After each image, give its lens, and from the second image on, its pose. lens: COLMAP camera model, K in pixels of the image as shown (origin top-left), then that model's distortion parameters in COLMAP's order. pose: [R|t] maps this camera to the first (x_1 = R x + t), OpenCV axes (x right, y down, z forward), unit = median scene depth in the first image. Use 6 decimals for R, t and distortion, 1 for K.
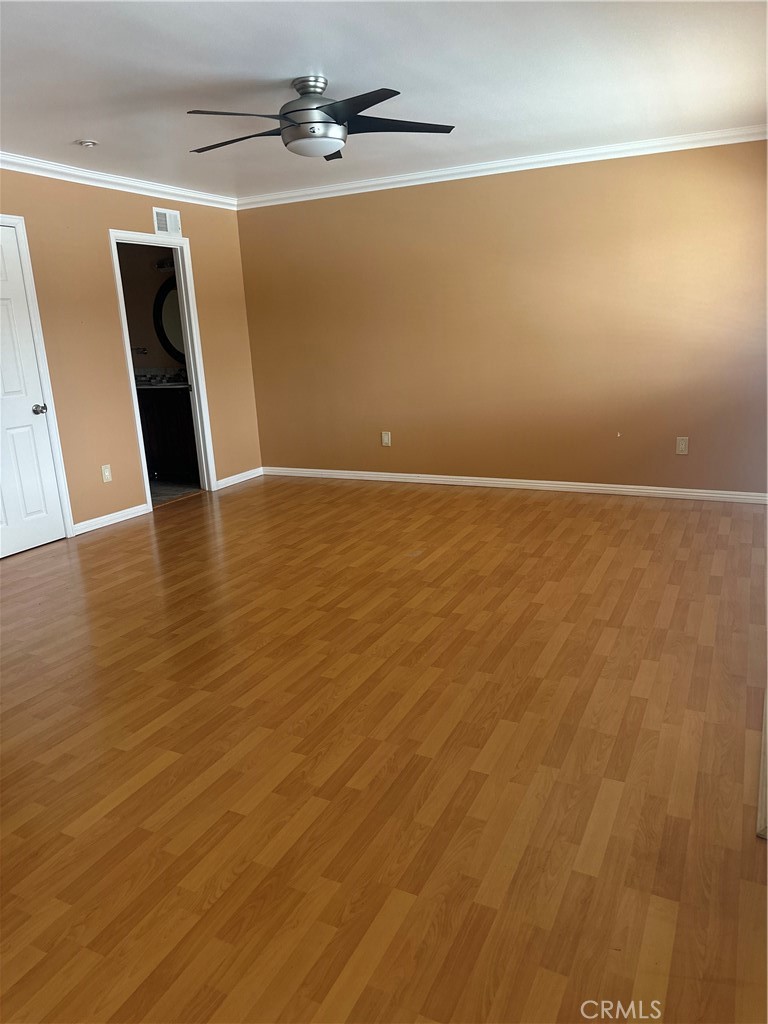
lens RADIAL K [[715.1, 0, 381.1], [0, 715.1, 515.8], [0, 0, 1]] dist [0.139449, -0.226556]
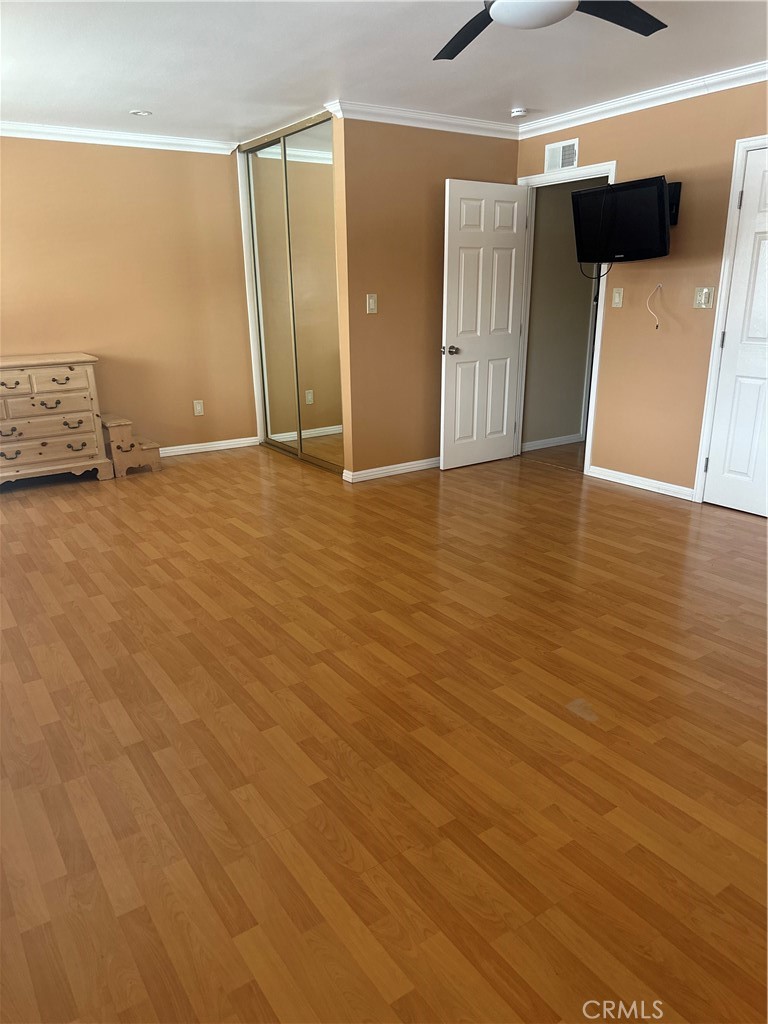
lens RADIAL K [[715.1, 0, 381.1], [0, 715.1, 515.8], [0, 0, 1]] dist [0.139449, -0.226556]
pose [[-0.488816, 0.311515, -0.814873, 0.647963], [-0.184261, 0.876133, 0.445466, -0.361924], [0.852706, 0.367899, -0.370867, 1.269117]]
